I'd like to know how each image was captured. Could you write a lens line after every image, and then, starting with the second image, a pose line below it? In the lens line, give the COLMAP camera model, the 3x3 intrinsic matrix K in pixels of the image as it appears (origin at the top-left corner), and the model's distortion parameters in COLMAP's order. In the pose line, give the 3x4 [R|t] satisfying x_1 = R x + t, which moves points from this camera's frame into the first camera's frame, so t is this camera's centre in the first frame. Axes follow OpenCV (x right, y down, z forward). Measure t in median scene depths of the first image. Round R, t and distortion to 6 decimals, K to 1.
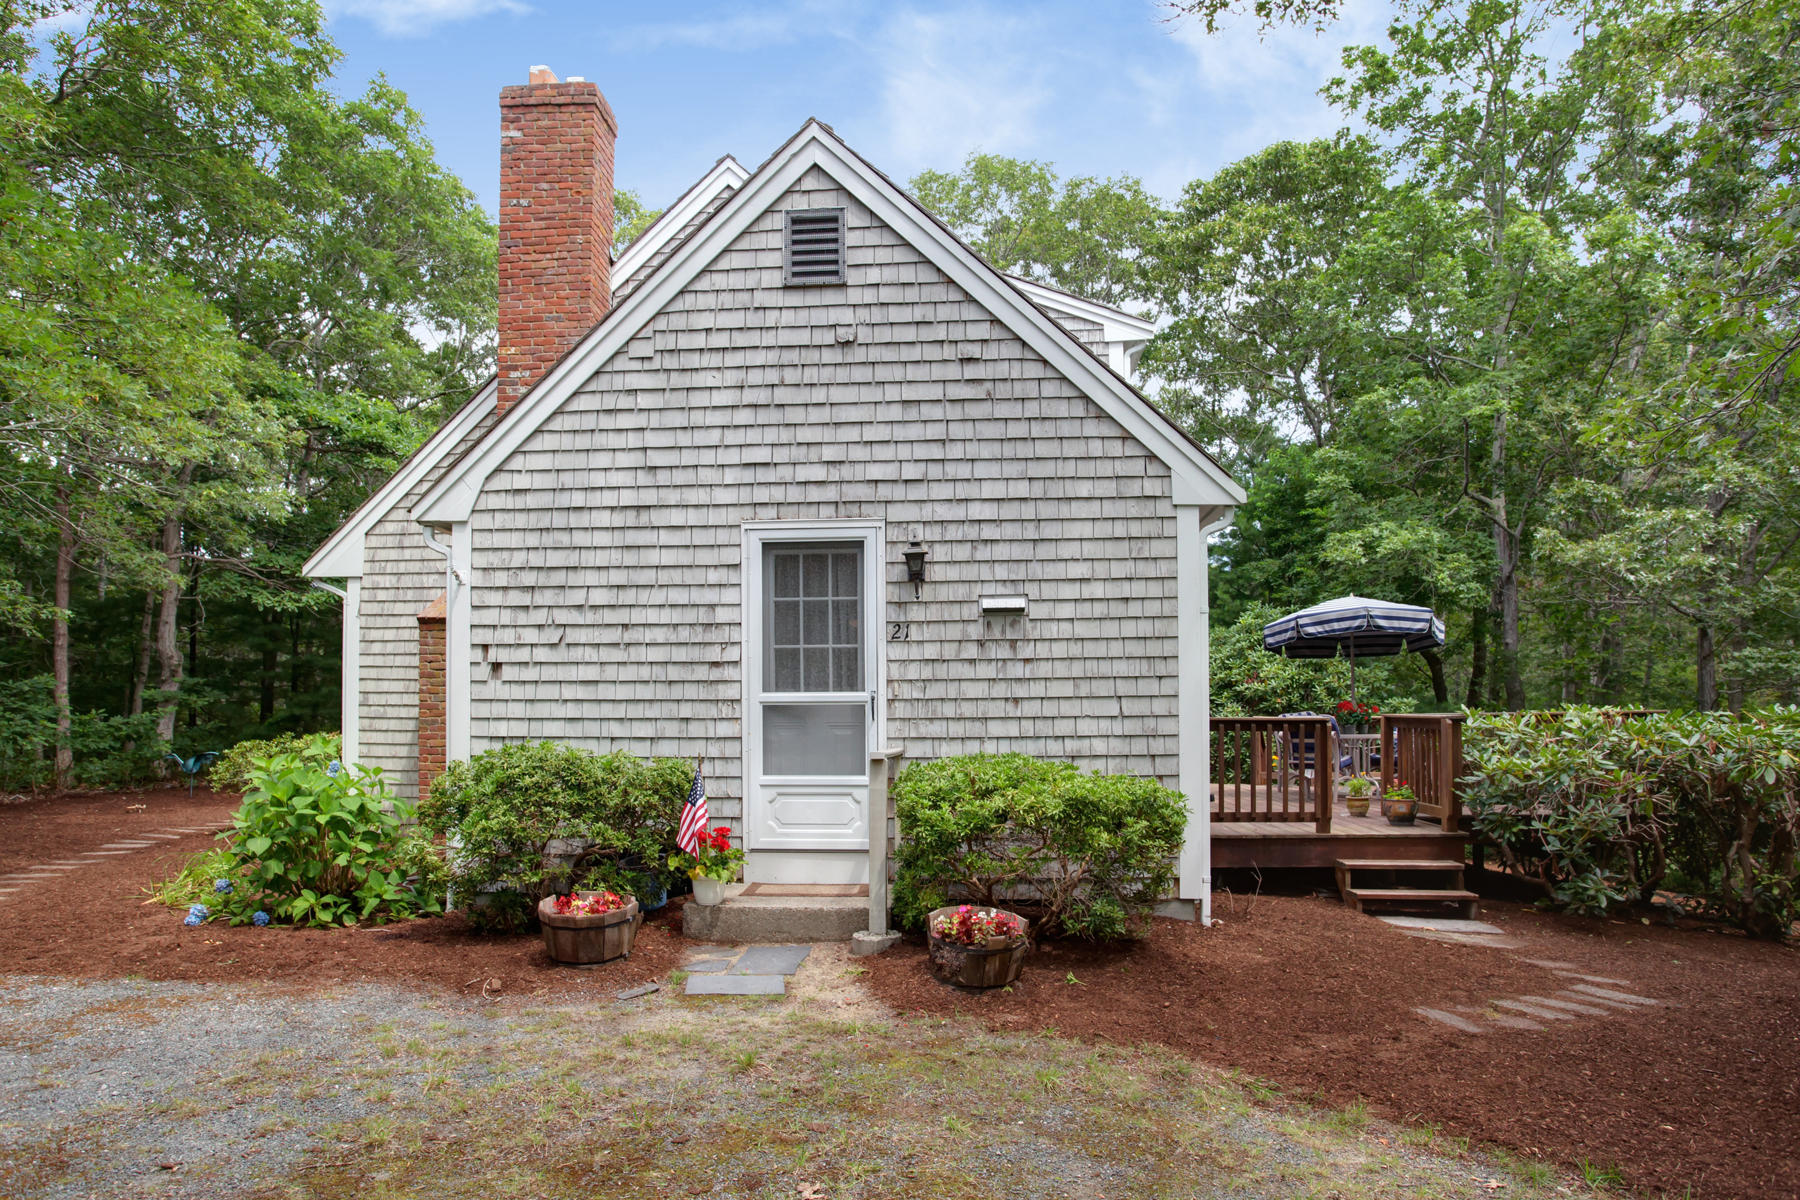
lens RADIAL K [[1131.4, 0, 958.7], [0, 1131.4, 689.5], [0, 0, 1]] dist [-0.034168, 0.003506]
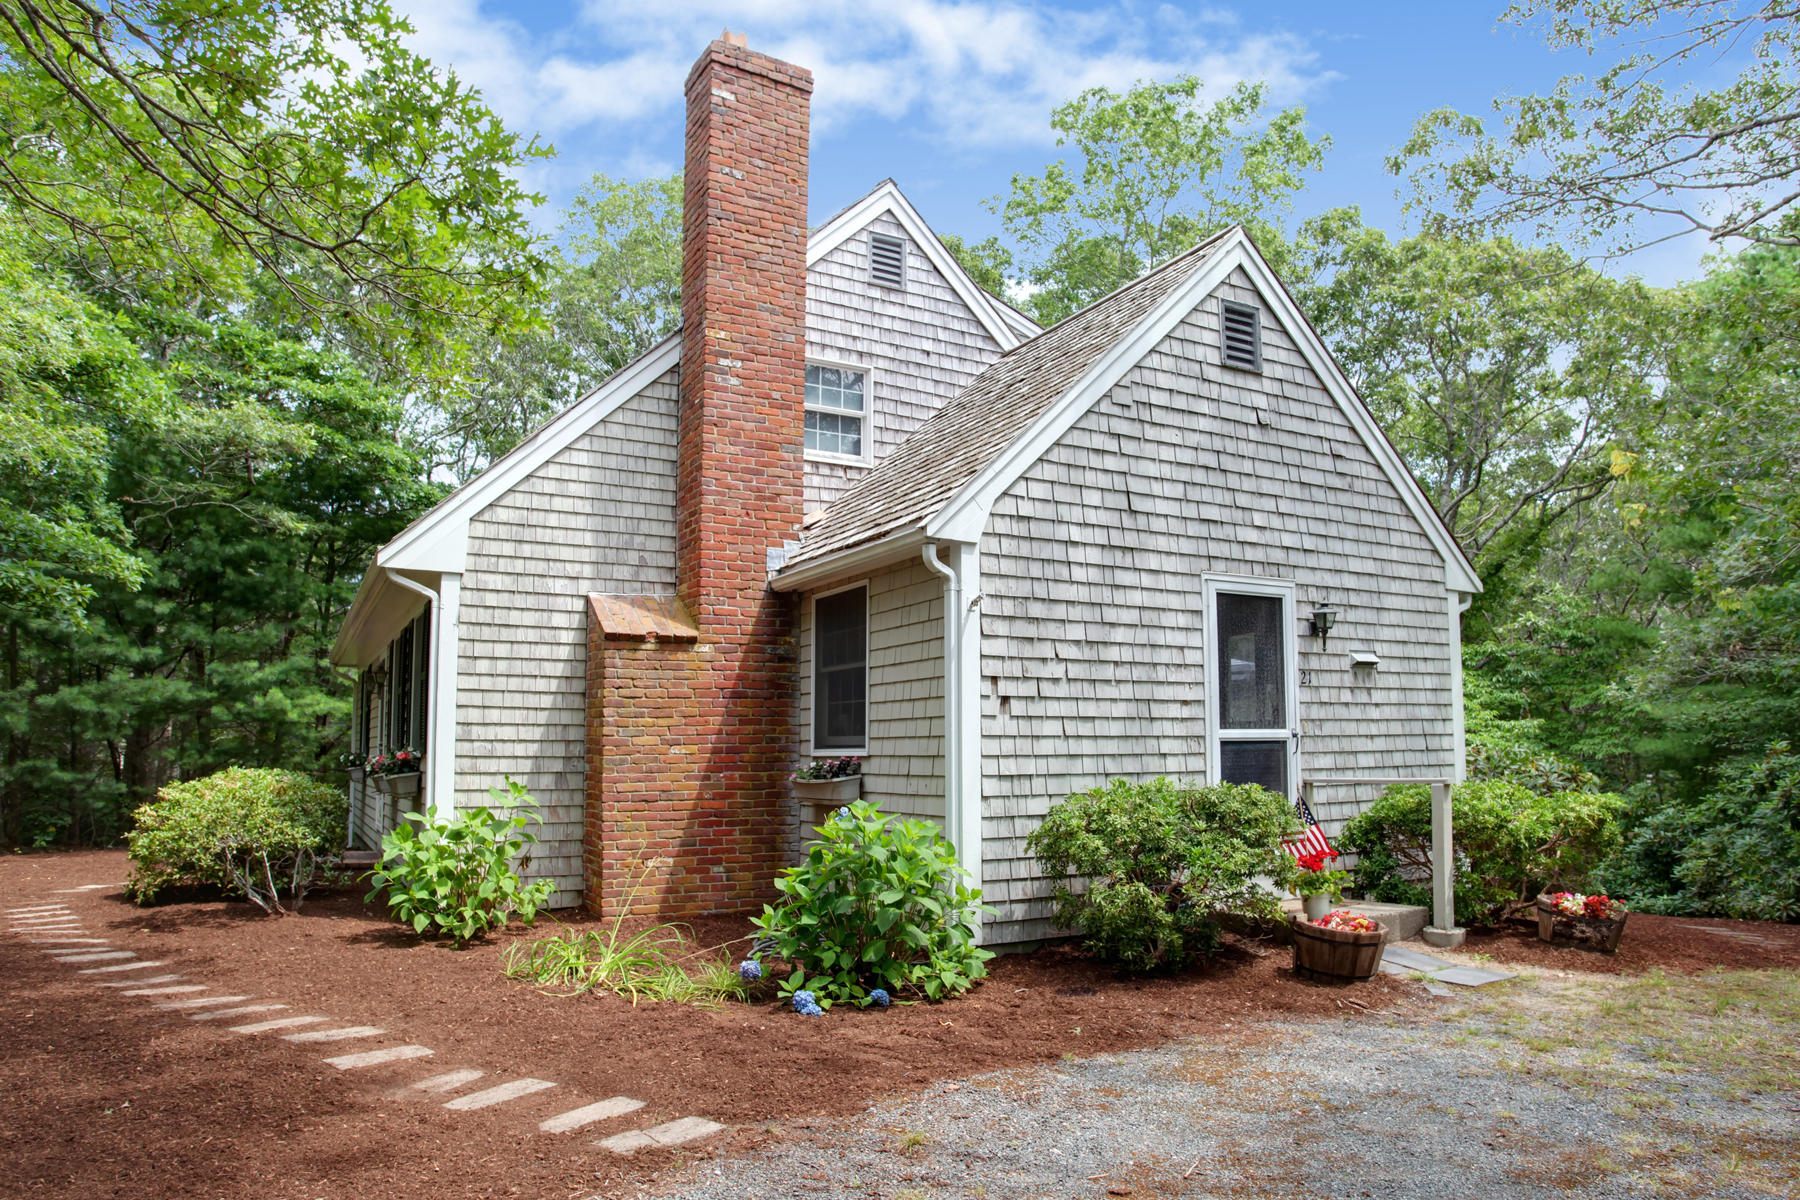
lens RADIAL K [[1131.4, 0, 924.8], [0, 1131.4, 663.9], [0, 0, 1]] dist [-0.034168, 0.003506]
pose [[0.817955, 0.038626, 0.573984, -1.020390], [-0.008651, 0.998456, -0.054862, 0.001691], [-0.575217, 0.039909, 0.817027, 0.267259]]
